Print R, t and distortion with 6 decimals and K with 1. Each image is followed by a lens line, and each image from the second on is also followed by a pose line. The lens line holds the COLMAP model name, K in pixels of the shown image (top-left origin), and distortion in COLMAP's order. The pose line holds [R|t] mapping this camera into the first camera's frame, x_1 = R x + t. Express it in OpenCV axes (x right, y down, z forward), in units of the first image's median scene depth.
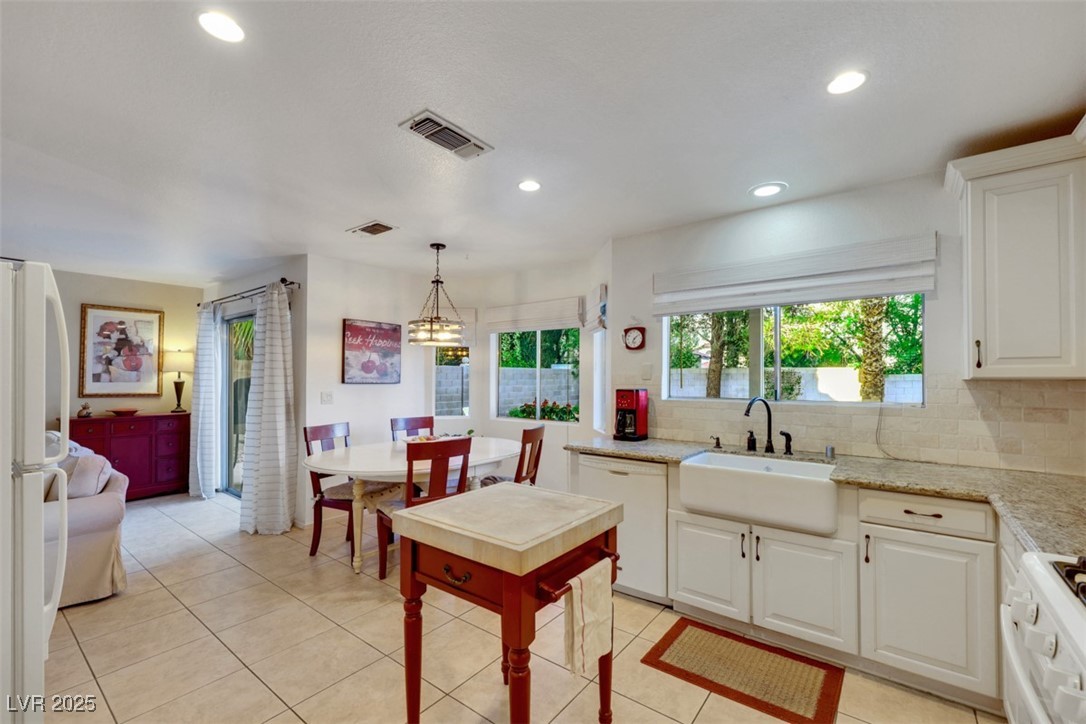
lens RADIAL K [[441.0, 0, 555.3], [0, 441.0, 371.1], [0, 0, 1]] dist [0.002160, -0.000492]
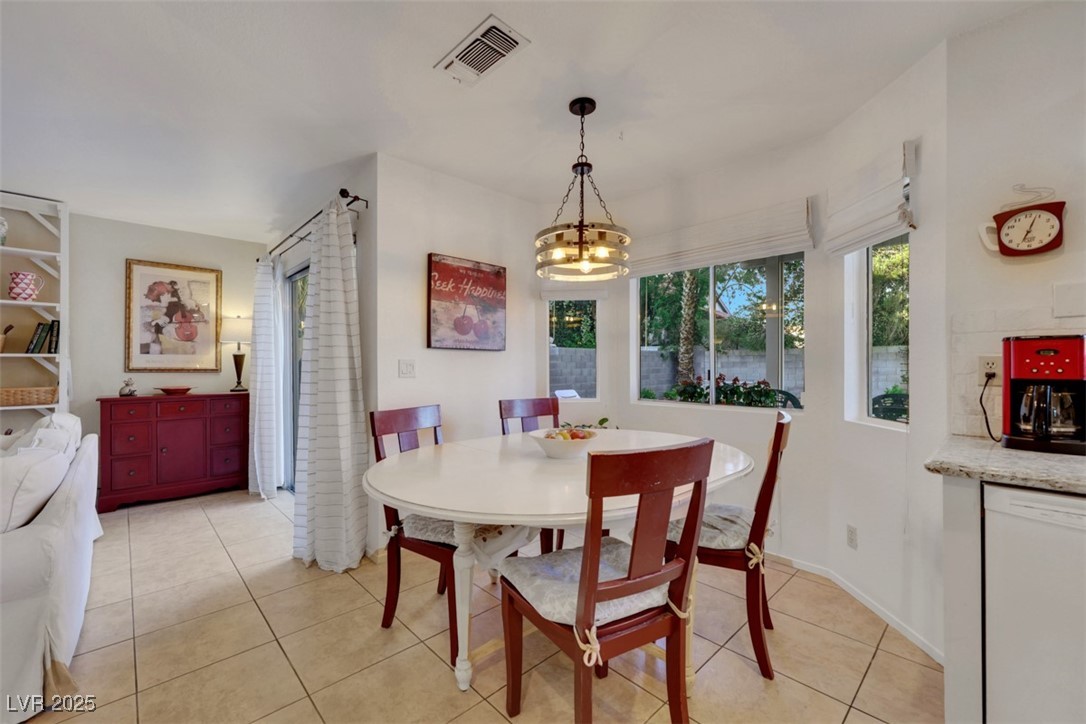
lens RADIAL K [[441.0, 0, 563.3], [0, 441.0, 365.9], [0, 0, 1]] dist [0.002160, -0.000492]
pose [[0.990520, -0.001601, -0.137356, -0.223425], [0.004096, 0.999832, 0.017887, 0.053774], [0.137305, -0.018280, 0.990360, 0.433892]]
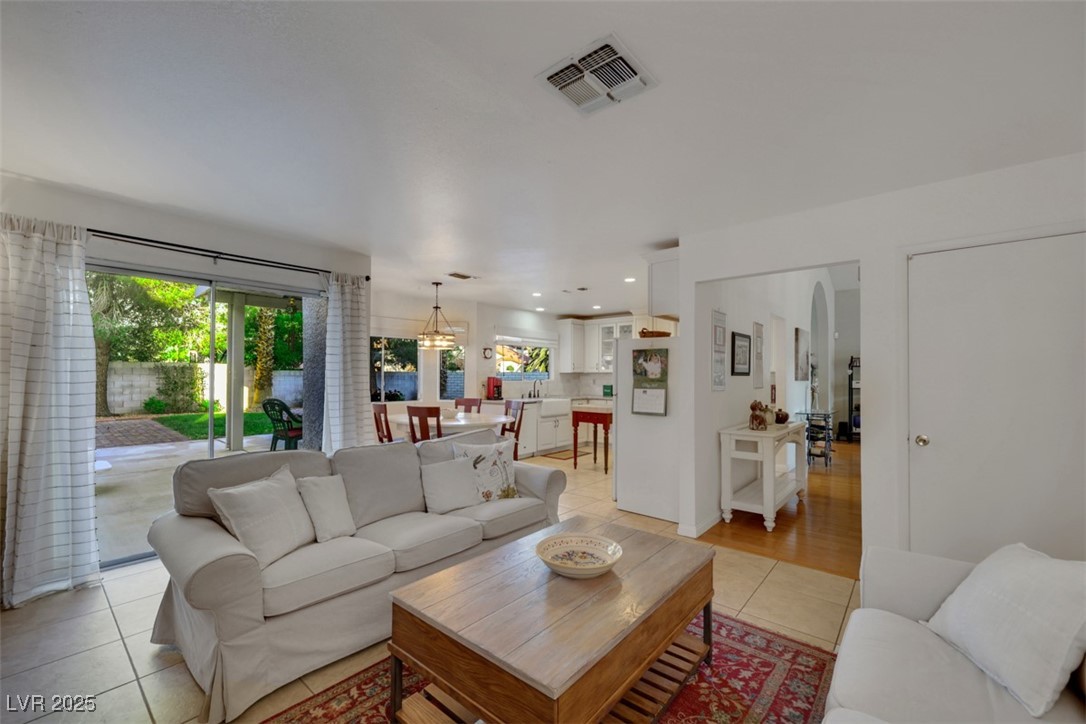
lens RADIAL K [[441.0, 0, 531.8], [0, 441.0, 368.9], [0, 0, 1]] dist [0.002160, -0.000492]
pose [[0.082900, 0.012656, 0.996477, -2.007389], [-0.015595, 0.999813, -0.011401, 0.022311], [-0.996436, -0.014595, 0.083082, 0.633151]]
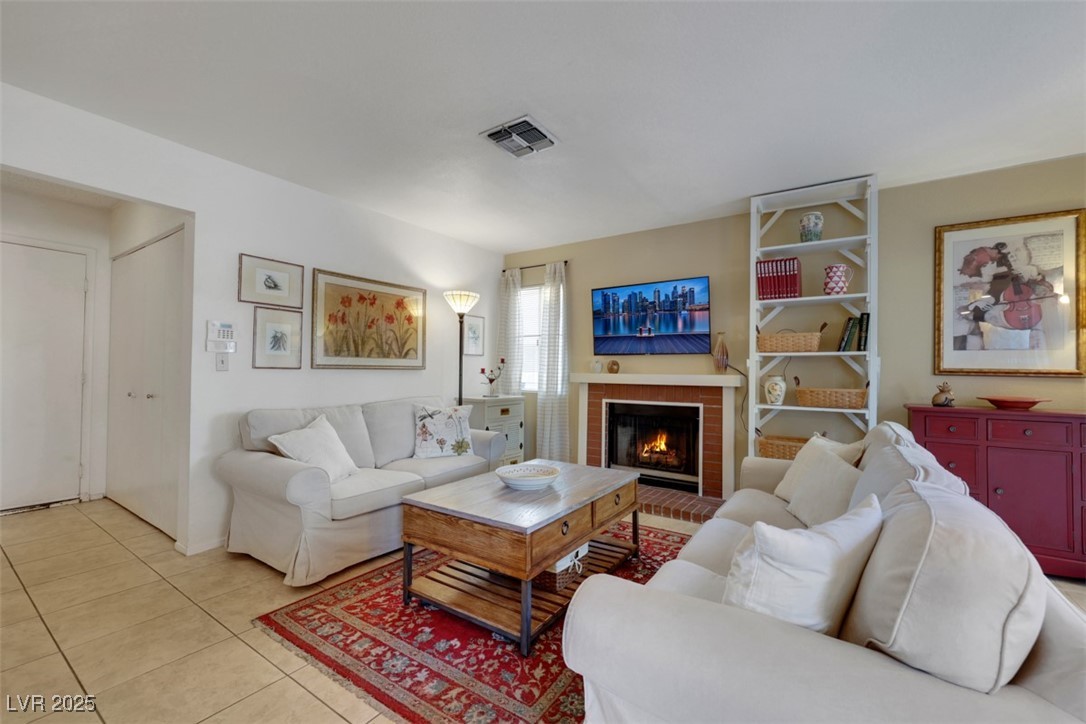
lens RADIAL K [[441.0, 0, 534.6], [0, 441.0, 365.5], [0, 0, 1]] dist [0.002160, -0.000492]
pose [[0.045802, -0.014039, -0.998852, -0.697189], [0.002652, 0.999899, -0.013932, 0.079729], [0.998947, -0.002011, 0.045835, 0.590670]]
